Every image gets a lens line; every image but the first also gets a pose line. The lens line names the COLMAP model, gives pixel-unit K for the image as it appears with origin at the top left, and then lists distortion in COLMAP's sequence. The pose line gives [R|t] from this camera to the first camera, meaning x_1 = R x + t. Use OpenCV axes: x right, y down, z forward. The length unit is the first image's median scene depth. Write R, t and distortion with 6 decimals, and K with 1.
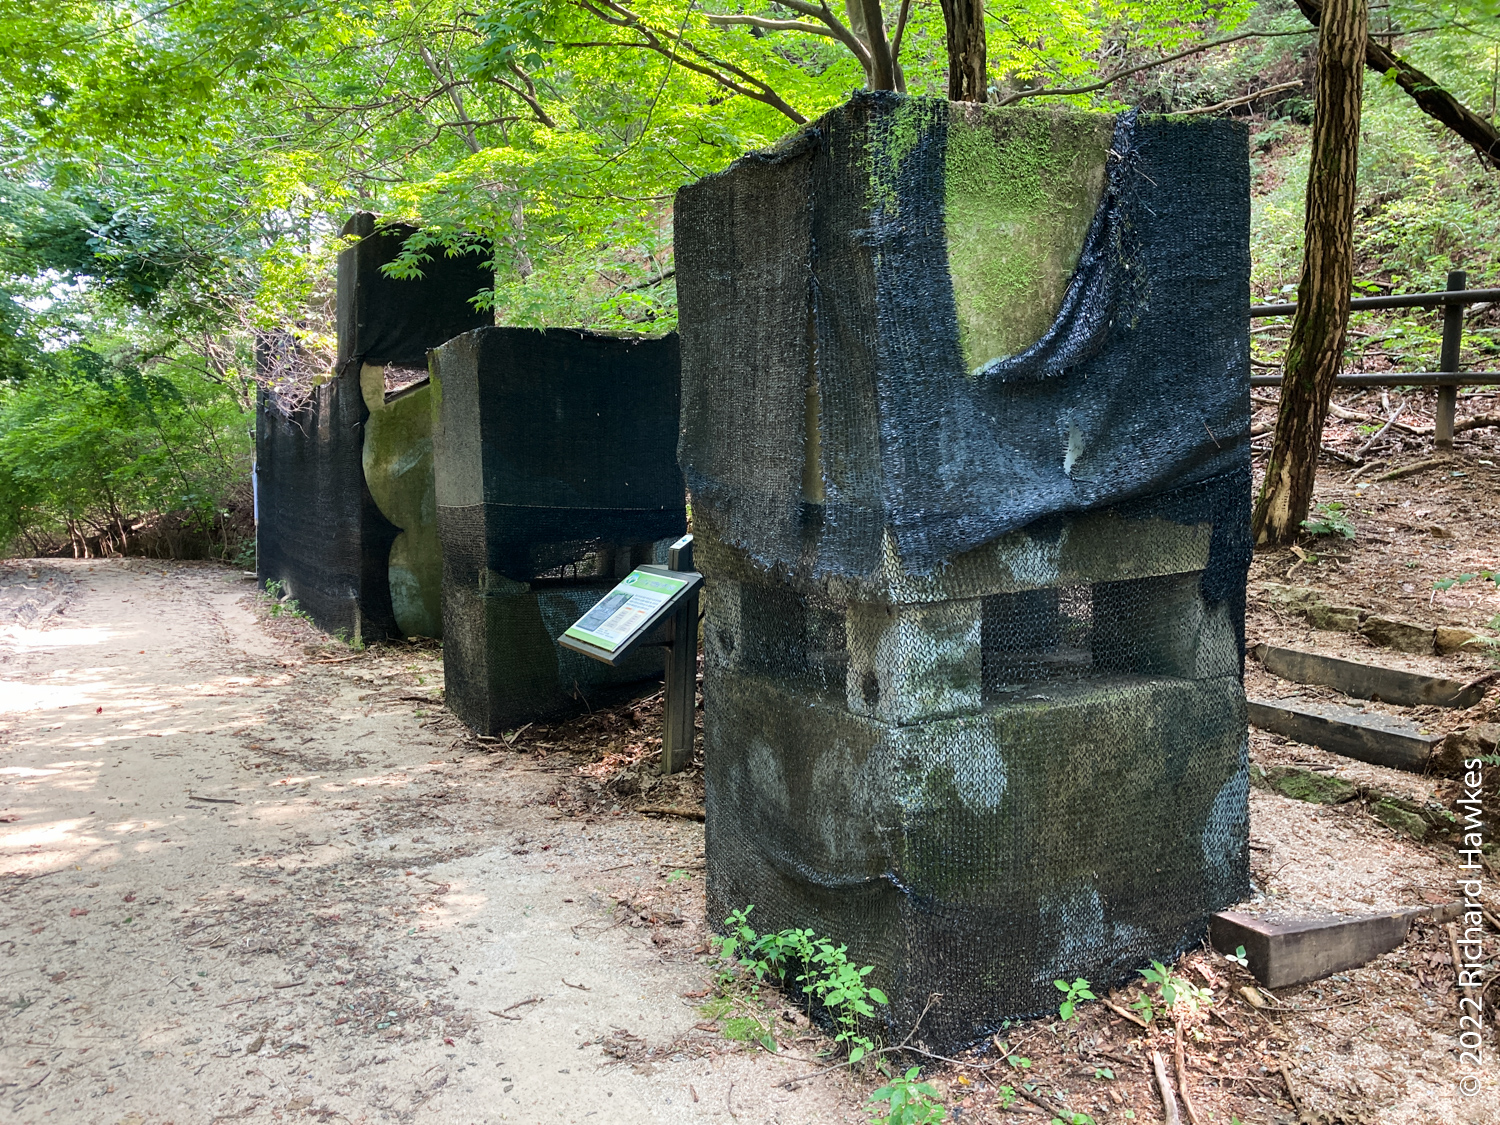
lens RADIAL K [[1262.7, 0, 749.5], [0, 1262.7, 559.5], [0, 0, 1]] dist [0.026825, -0.000851]
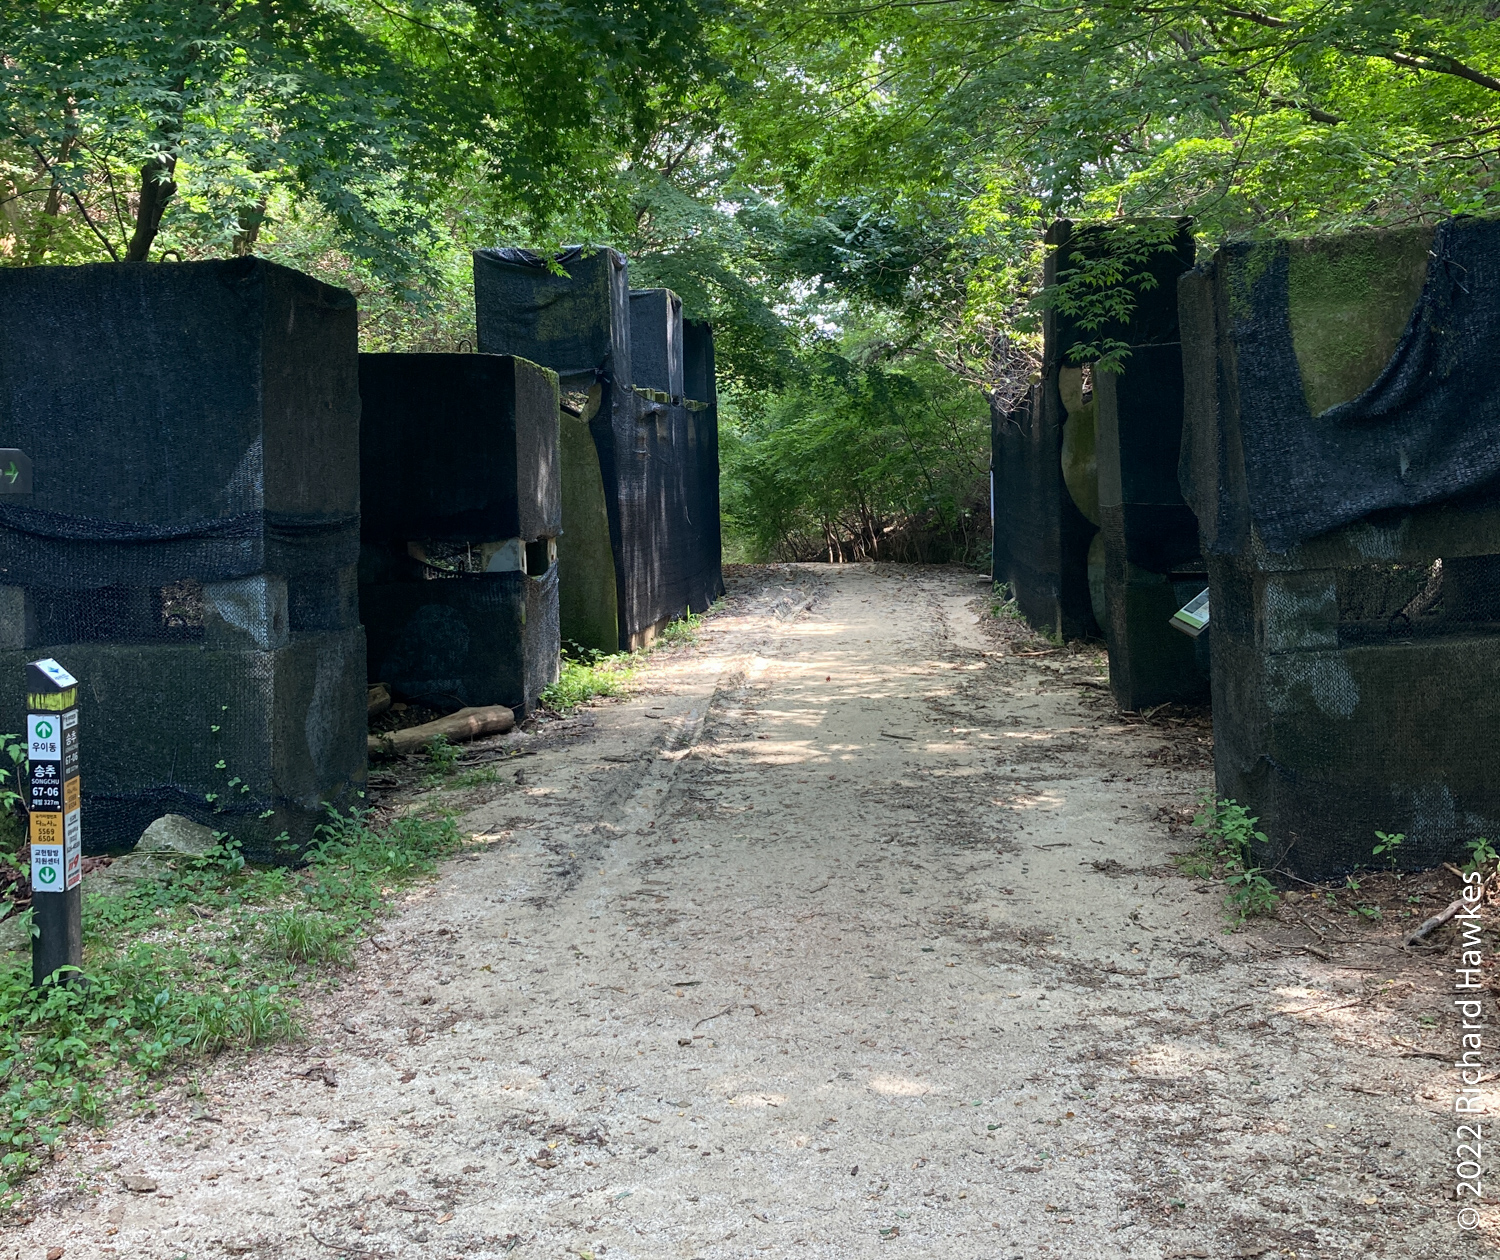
lens RADIAL K [[1847.0, 0, 754.4], [0, 1847.0, 625.4], [0, 0, 1]] dist [0.022508, 0.000000]
pose [[0.858480, 0.013751, -0.512663, 0.335226], [0.000775, 0.999605, 0.028110, 0.016746], [0.512847, -0.024529, 0.858130, -0.556004]]
